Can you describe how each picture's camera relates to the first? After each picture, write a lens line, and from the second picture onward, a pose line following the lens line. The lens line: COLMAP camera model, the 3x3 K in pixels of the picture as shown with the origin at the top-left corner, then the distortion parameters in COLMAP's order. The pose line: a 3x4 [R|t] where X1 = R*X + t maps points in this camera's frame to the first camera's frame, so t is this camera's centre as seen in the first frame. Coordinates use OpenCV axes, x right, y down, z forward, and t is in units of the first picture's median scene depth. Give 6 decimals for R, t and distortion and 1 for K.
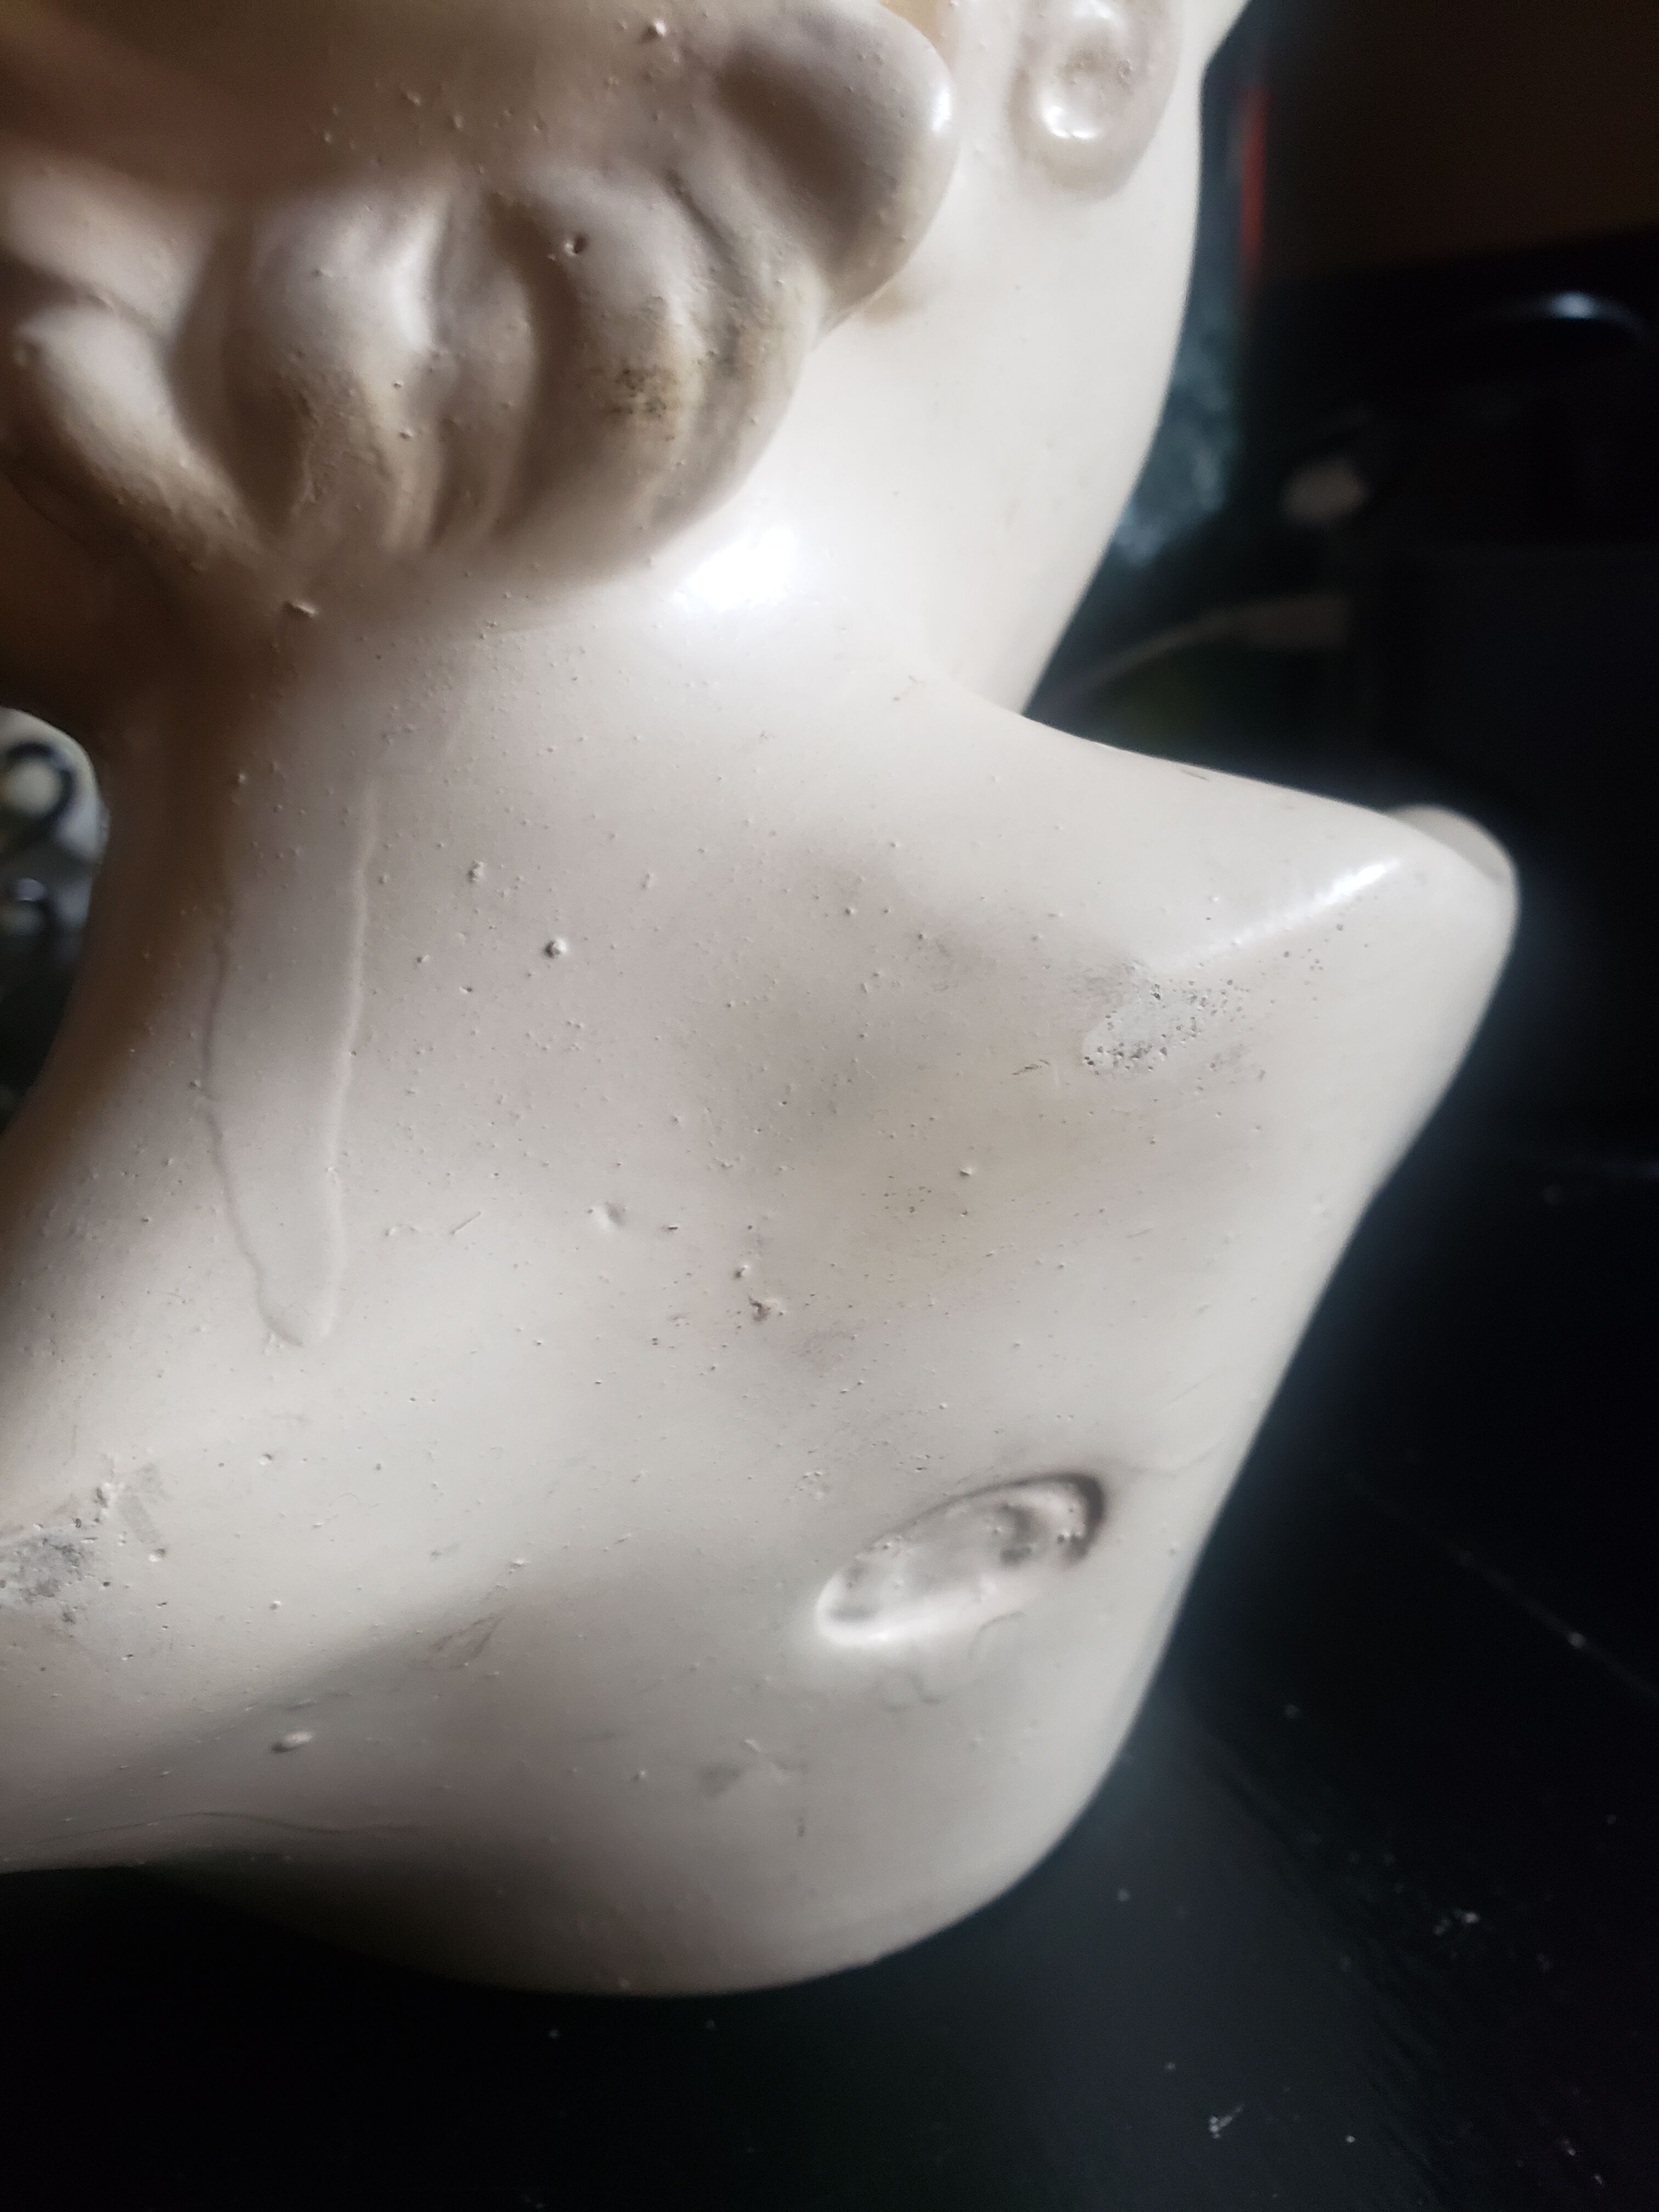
lens RADIAL K [[1661.9, 0, 830.7], [0, 1661.9, 1100.4], [0, 0, 1]] dist [0.013763, -0.027075]
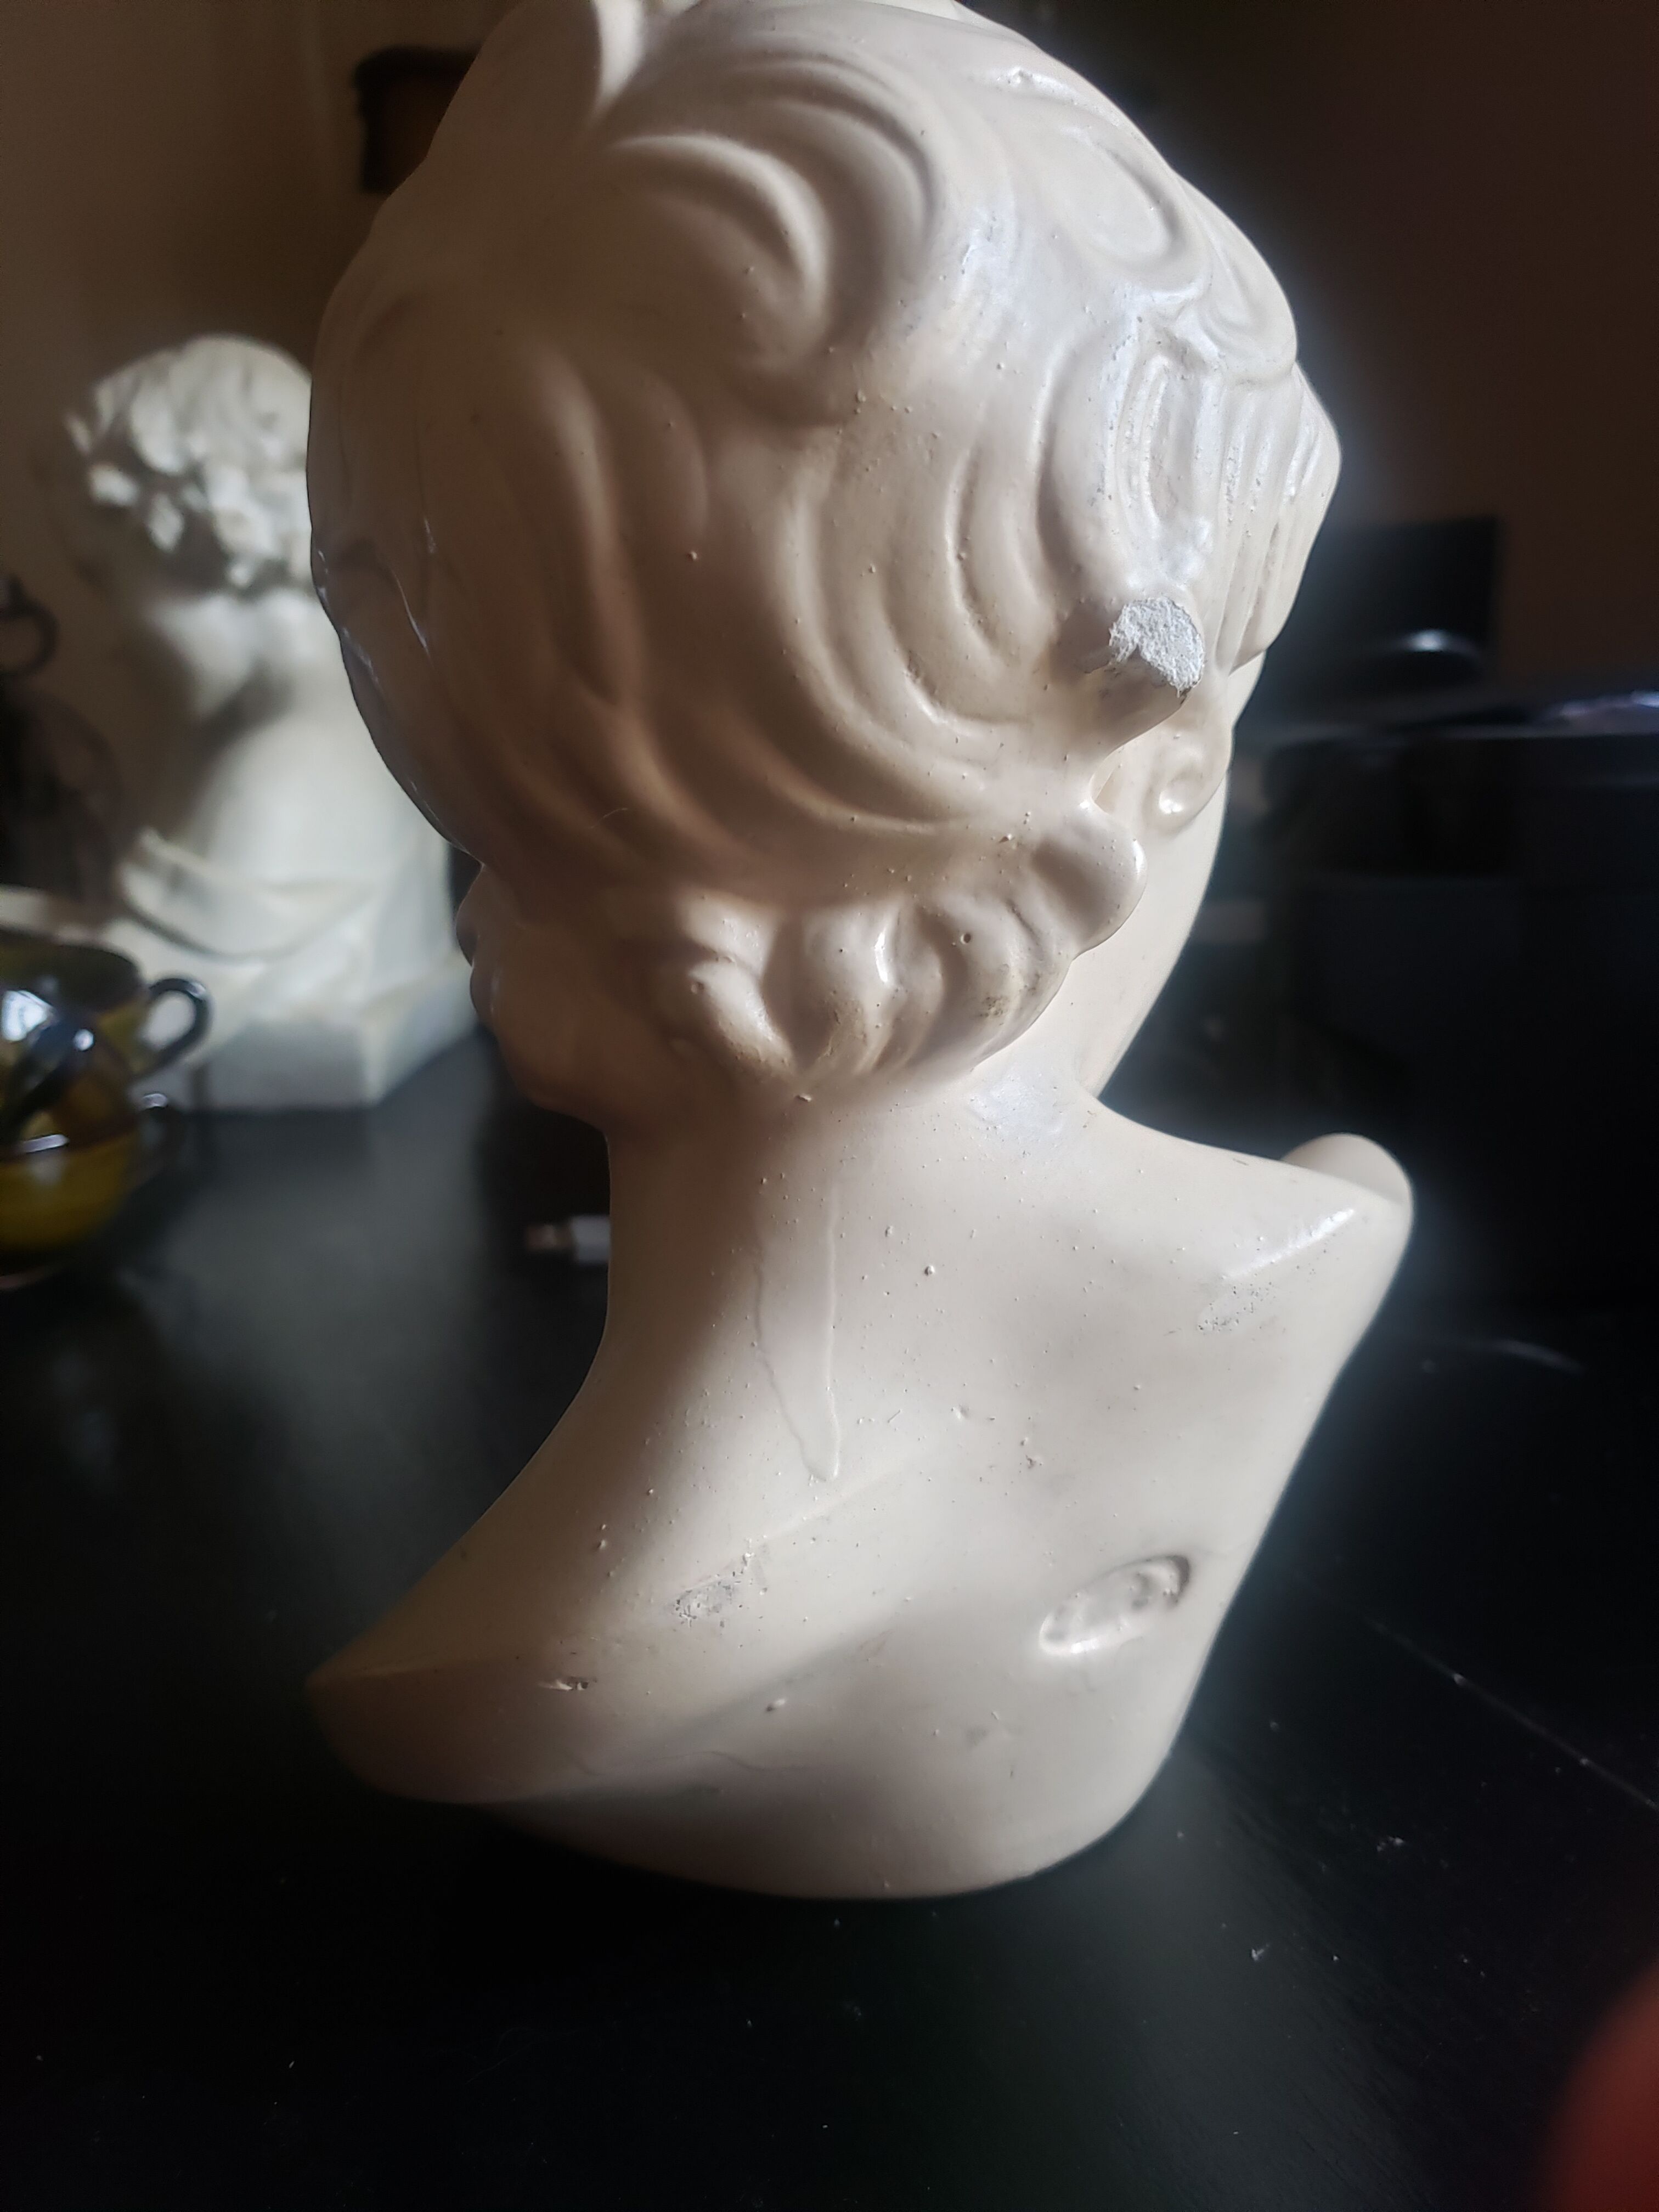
lens RADIAL K [[1661.9, 0, 812.0], [0, 1661.9, 1112.3], [0, 0, 1]] dist [0.013763, -0.027075]
pose [[0.998121, 0.006164, 0.060967, -0.405868], [-0.001813, 0.997463, -0.071167, -0.133709], [-0.061251, 0.070922, 0.995599, -0.880947]]
